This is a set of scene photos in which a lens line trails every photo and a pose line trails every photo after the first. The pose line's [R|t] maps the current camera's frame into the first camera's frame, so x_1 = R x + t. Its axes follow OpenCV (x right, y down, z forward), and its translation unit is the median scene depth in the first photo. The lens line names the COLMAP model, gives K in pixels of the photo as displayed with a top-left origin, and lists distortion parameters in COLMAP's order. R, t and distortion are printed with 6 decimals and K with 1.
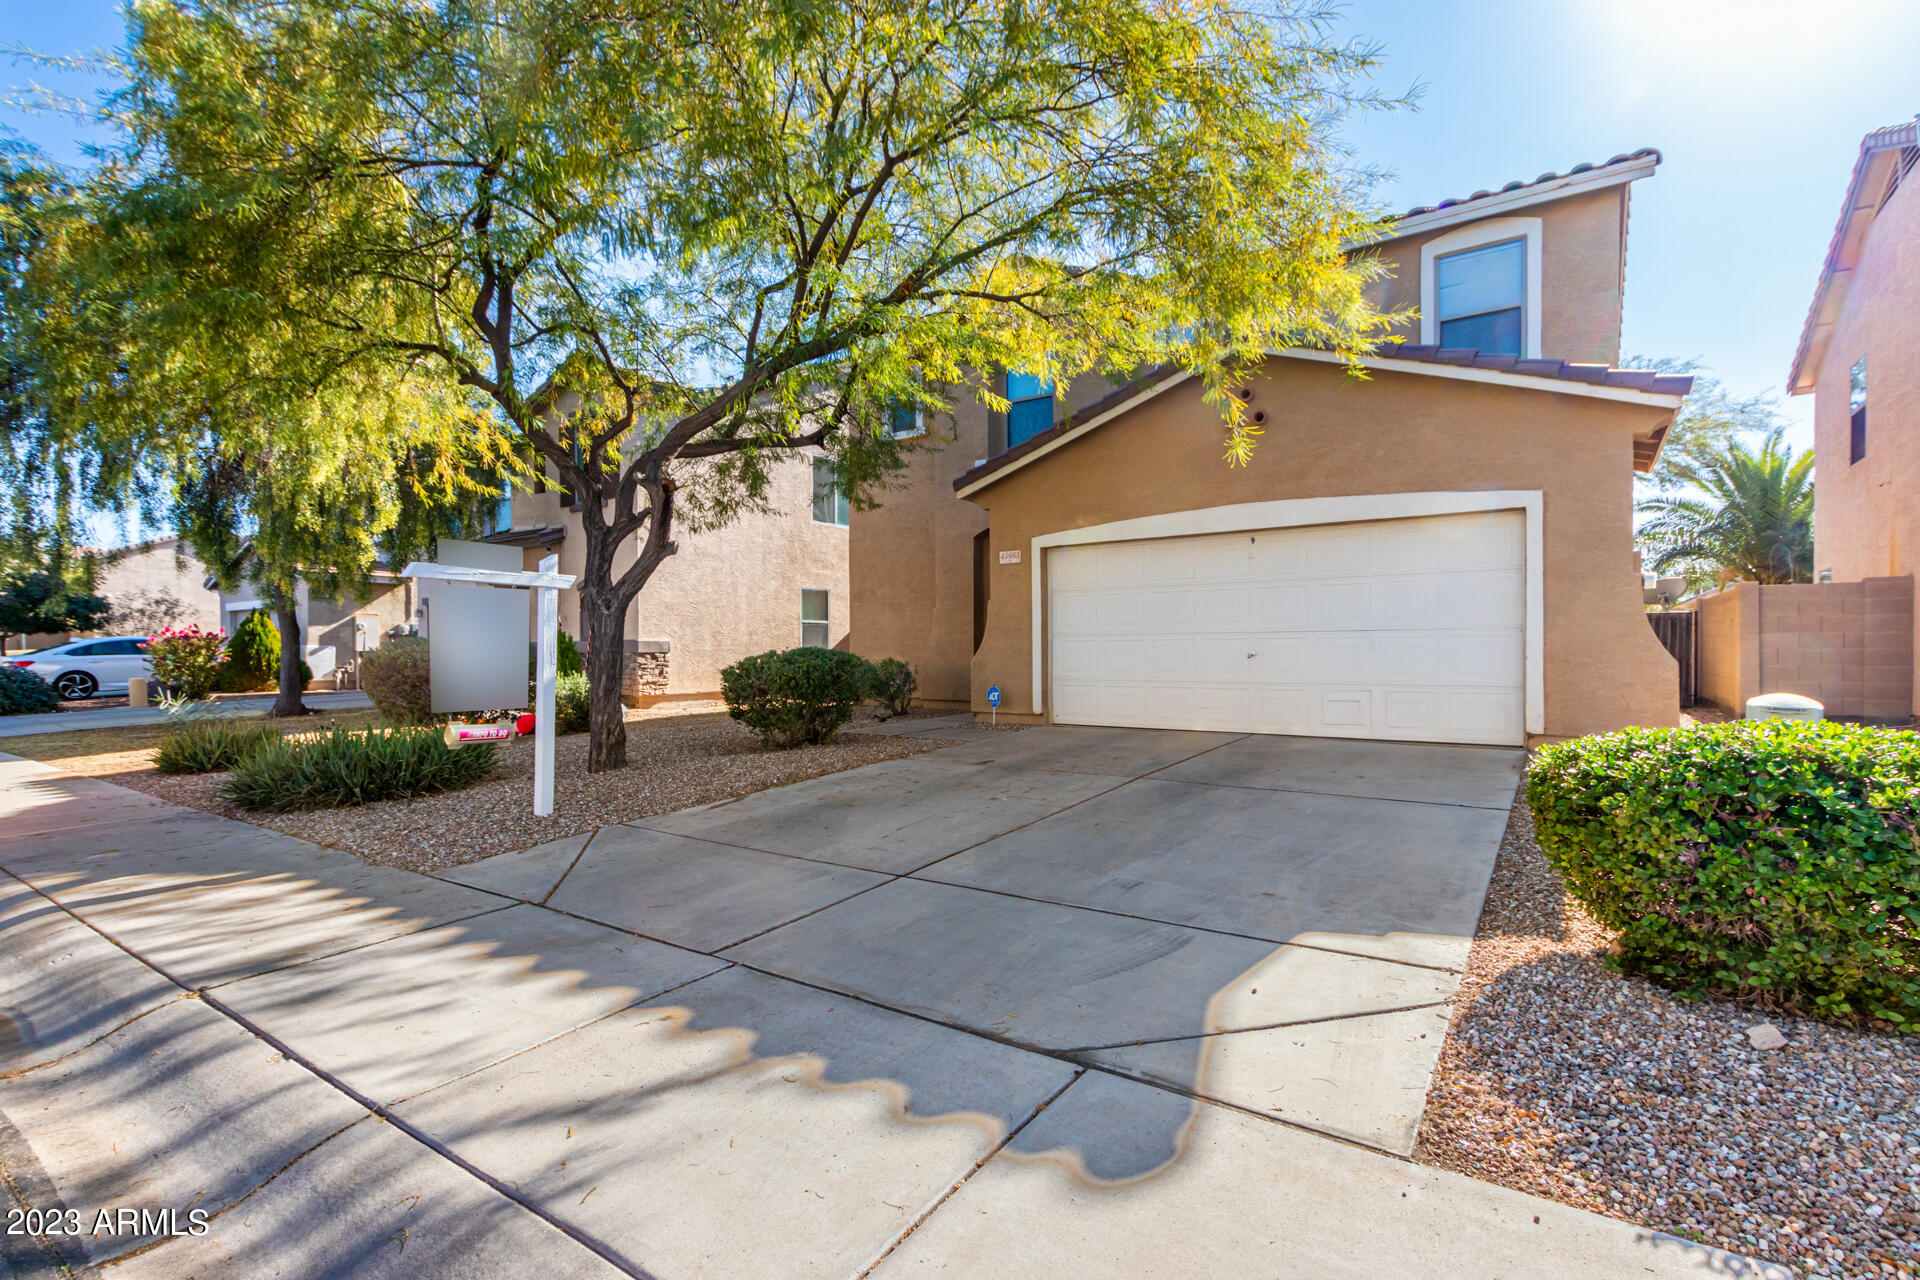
lens RADIAL K [[886.5, 0, 961.2], [0, 886.5, 650.7], [0, 0, 1]] dist [0.008279, 0.000337]
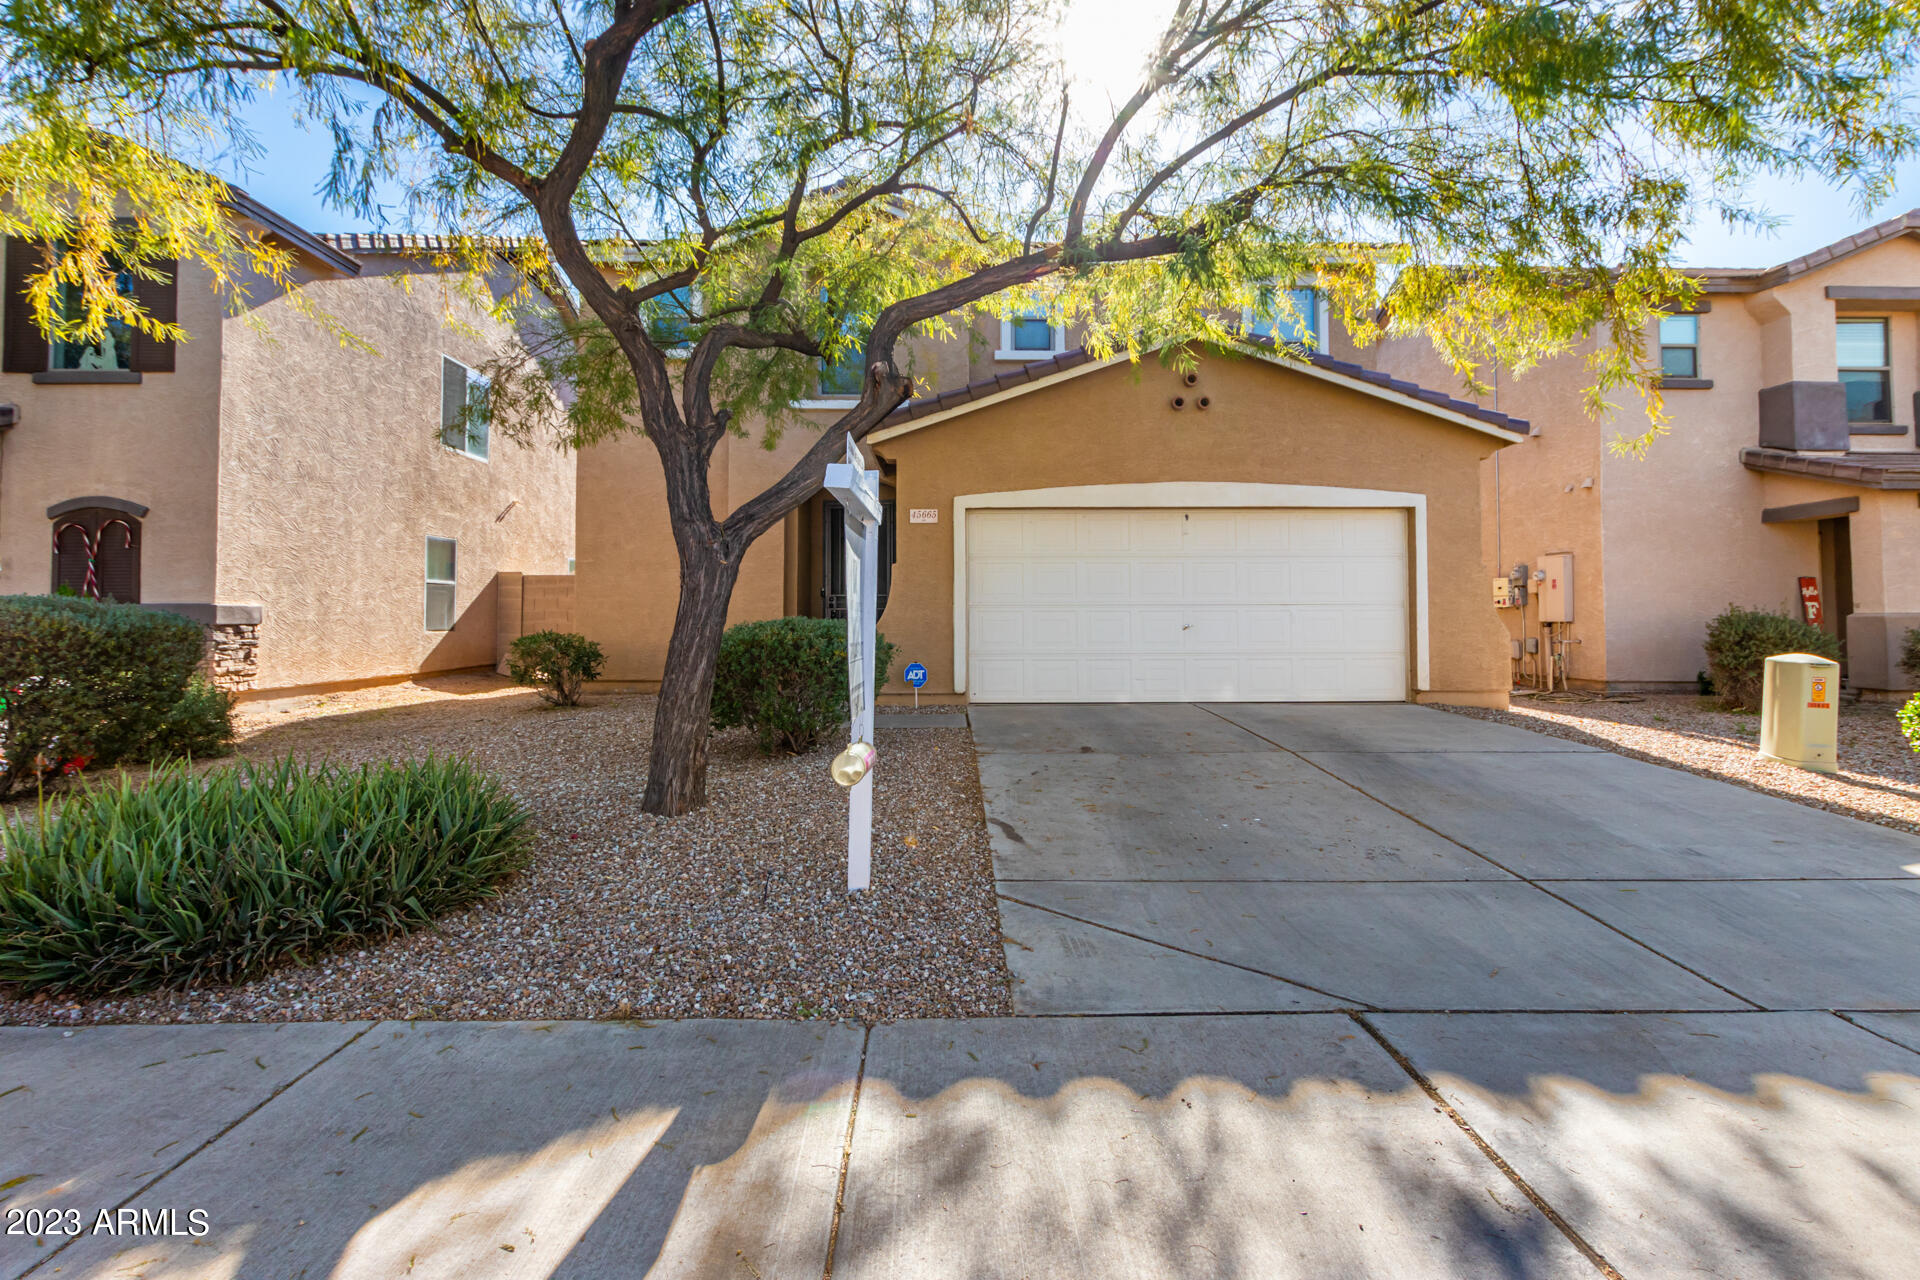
lens RADIAL K [[921.1, 0, 957.2], [0, 921.1, 586.5], [0, 0, 1]] dist [0.001219, -0.000170]
pose [[0.816943, 0.025546, 0.576152, -0.506885], [-0.002415, 0.999161, -0.040877, 0.001400], [-0.576713, 0.032003, 0.816319, 0.277371]]
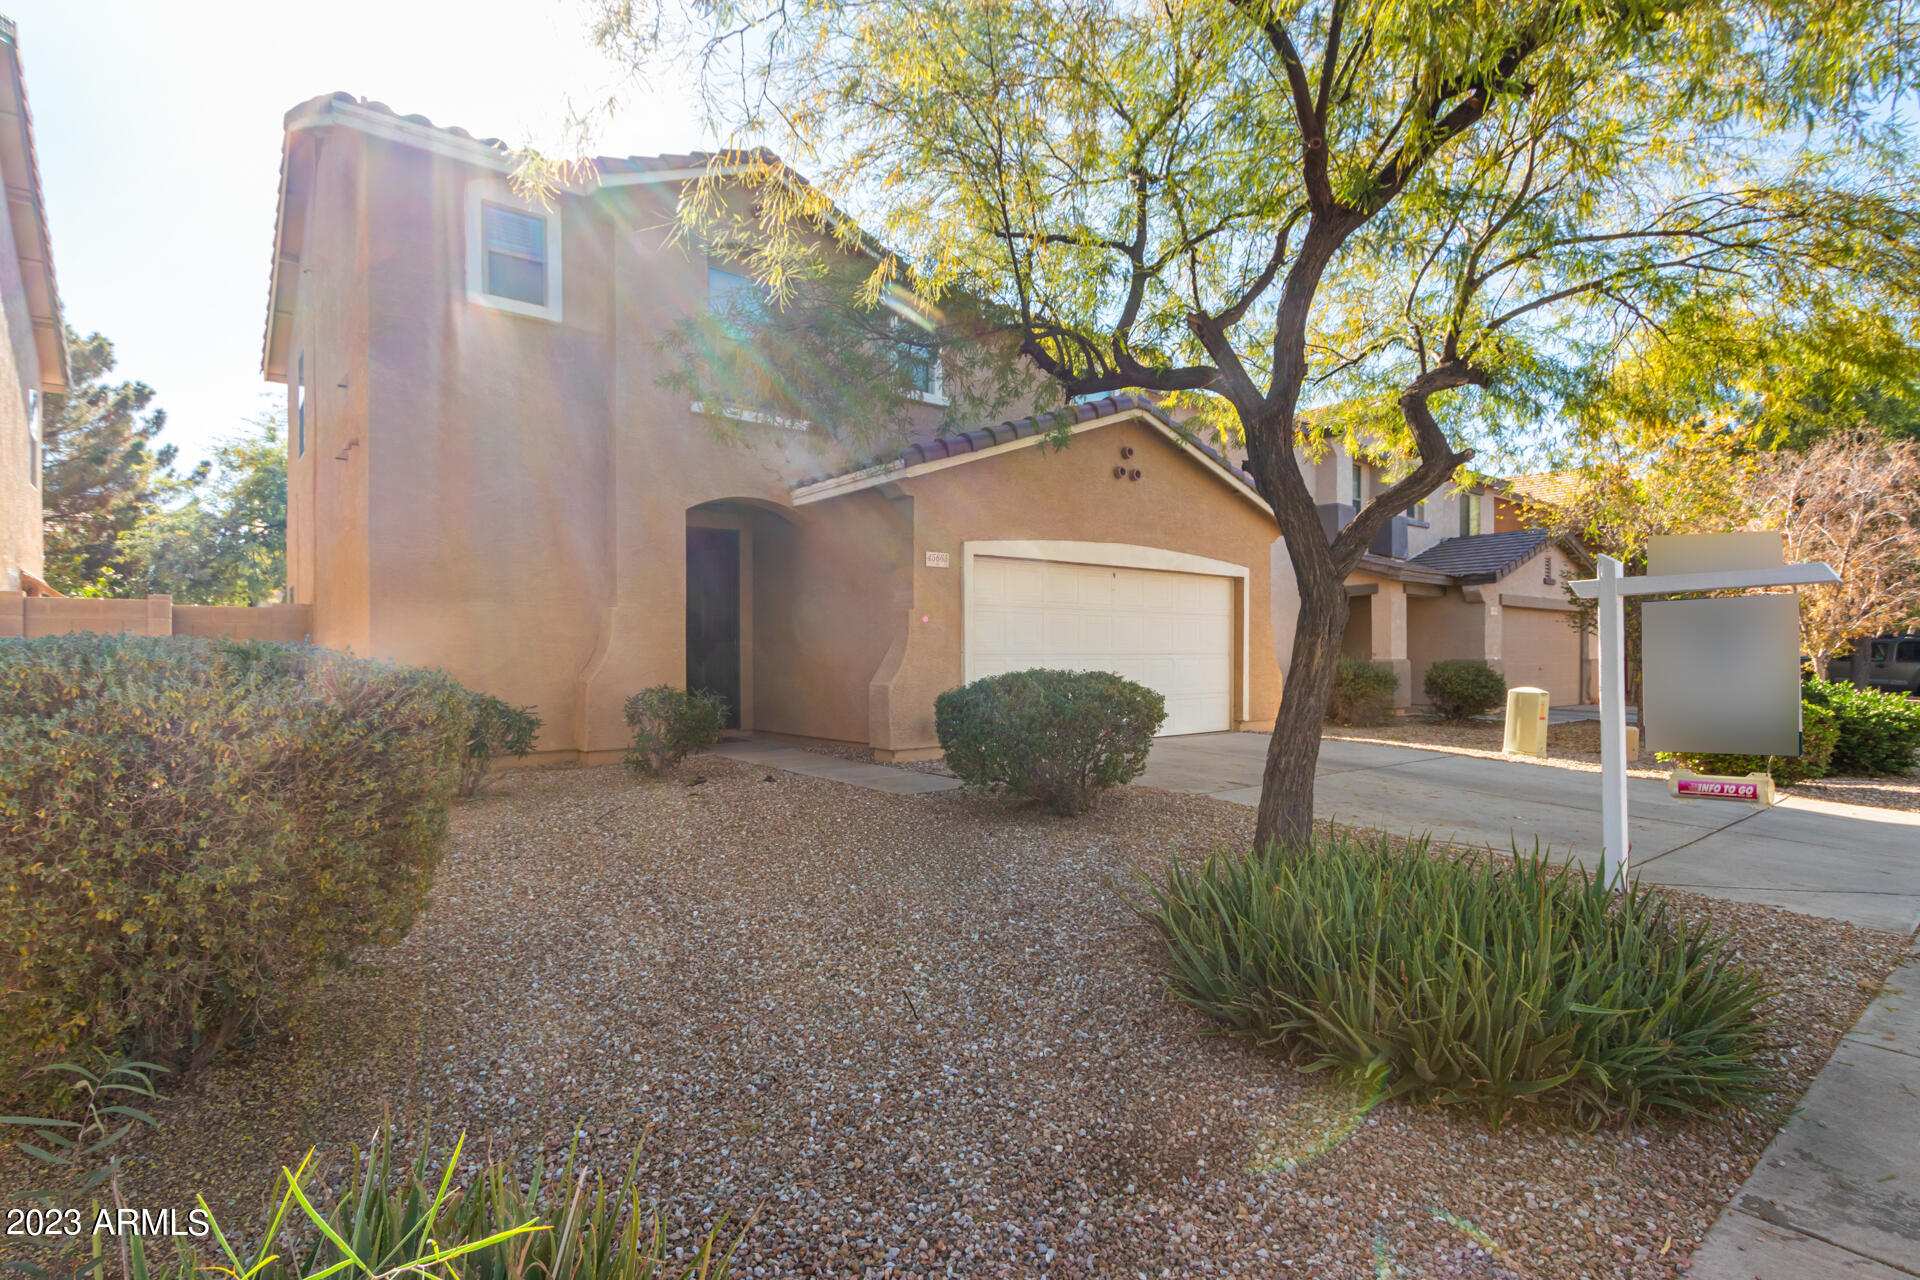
lens RADIAL K [[902.1, 0, 960.3], [0, 902.1, 632.1], [0, 0, 1]] dist [0.000188, 0.000006]
pose [[0.289468, 0.023781, 0.956892, -0.847341], [-0.006409, 0.999717, -0.022906, -0.022032], [-0.957166, 0.000497, 0.289539, 0.848812]]
